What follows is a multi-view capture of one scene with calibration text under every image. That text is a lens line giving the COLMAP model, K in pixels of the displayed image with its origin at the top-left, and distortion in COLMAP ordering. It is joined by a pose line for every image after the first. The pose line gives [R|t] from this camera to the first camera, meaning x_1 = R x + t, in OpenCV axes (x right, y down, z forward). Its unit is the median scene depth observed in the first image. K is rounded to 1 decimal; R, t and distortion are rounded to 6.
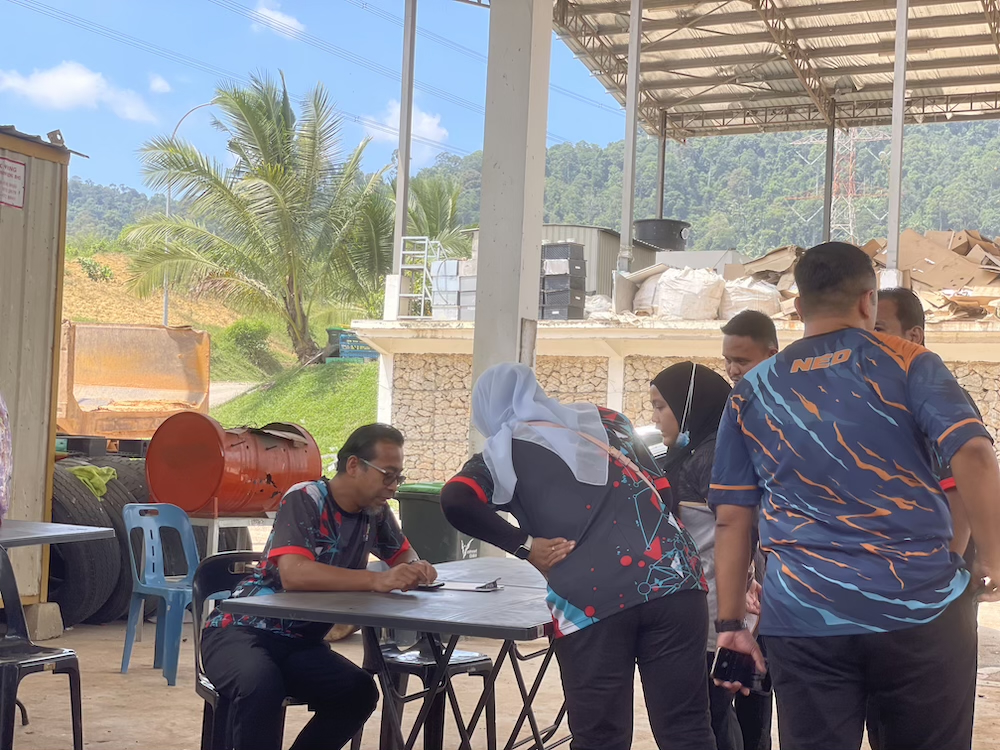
lens RADIAL K [[1500.8, 0, 500.0], [0, 1500.8, 375.0], [0, 0, 1]] dist [0.116653, -0.136761]
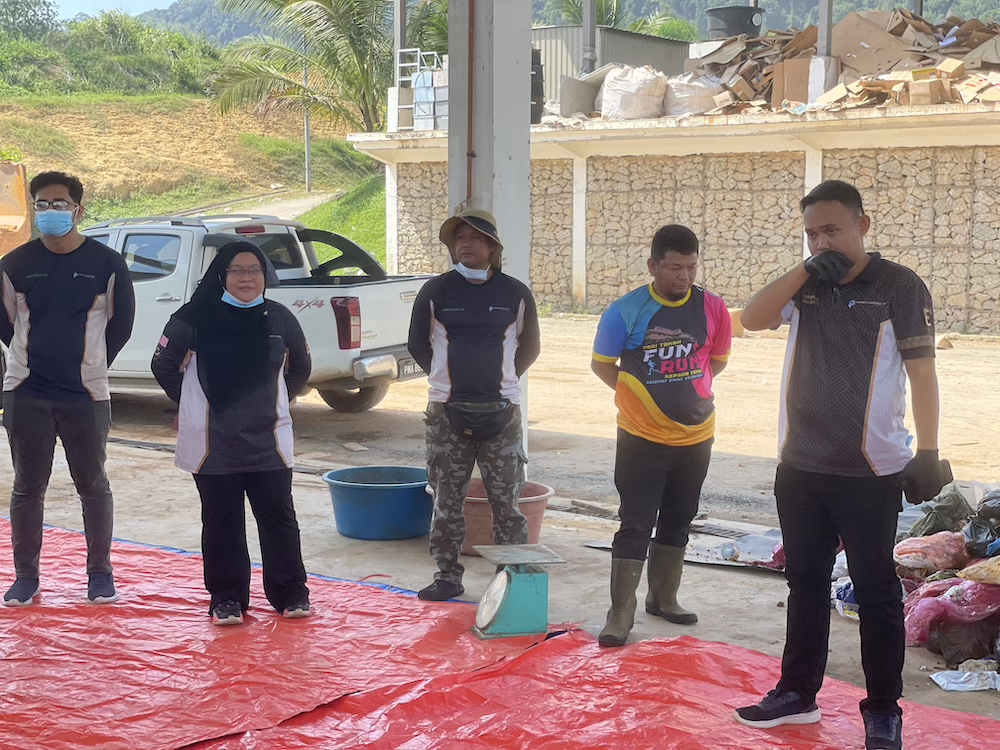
lens RADIAL K [[1493.3, 0, 499.8], [0, 1493.3, 371.3], [0, 0, 1]] dist [0.120523, -0.199285]
pose [[0.973247, -0.014682, -0.229293, 0.255971], [0.045714, 0.990378, 0.130619, -0.003884], [0.225169, -0.137606, 0.964553, -0.026056]]
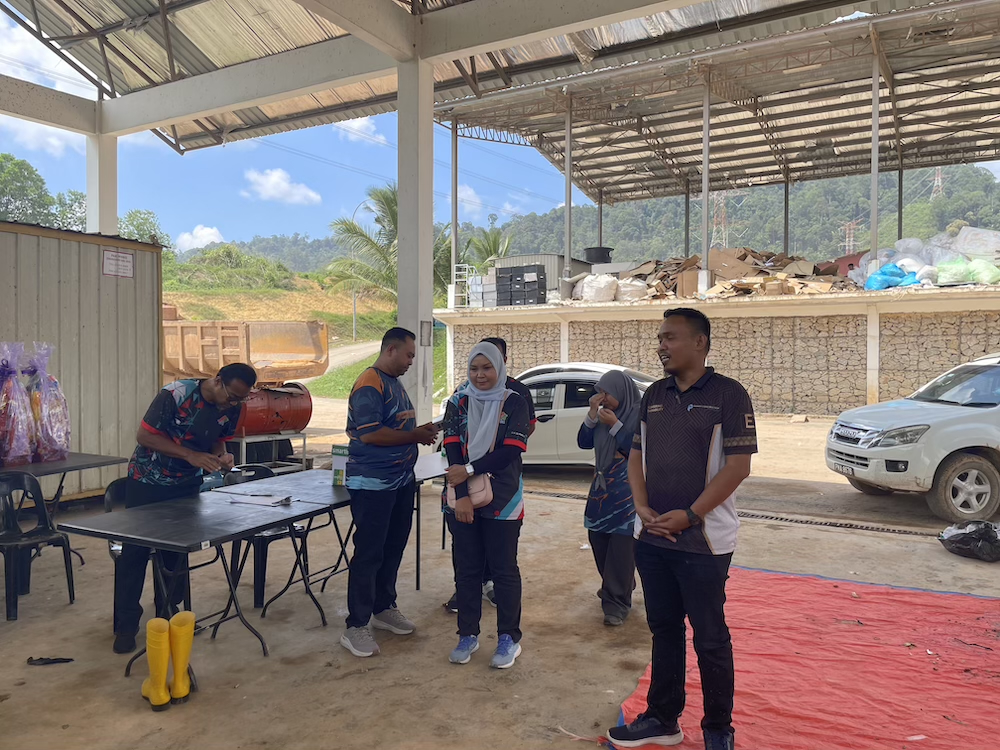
lens RADIAL K [[752.0, 0, 499.0], [0, 752.0, 370.9], [0, 0, 1]] dist [0.094828, -0.128658]
pose [[0.996842, -0.039432, -0.068931, 0.057430], [0.043401, 0.997427, 0.057058, -0.008351], [0.066503, -0.059870, 0.995988, 0.022735]]
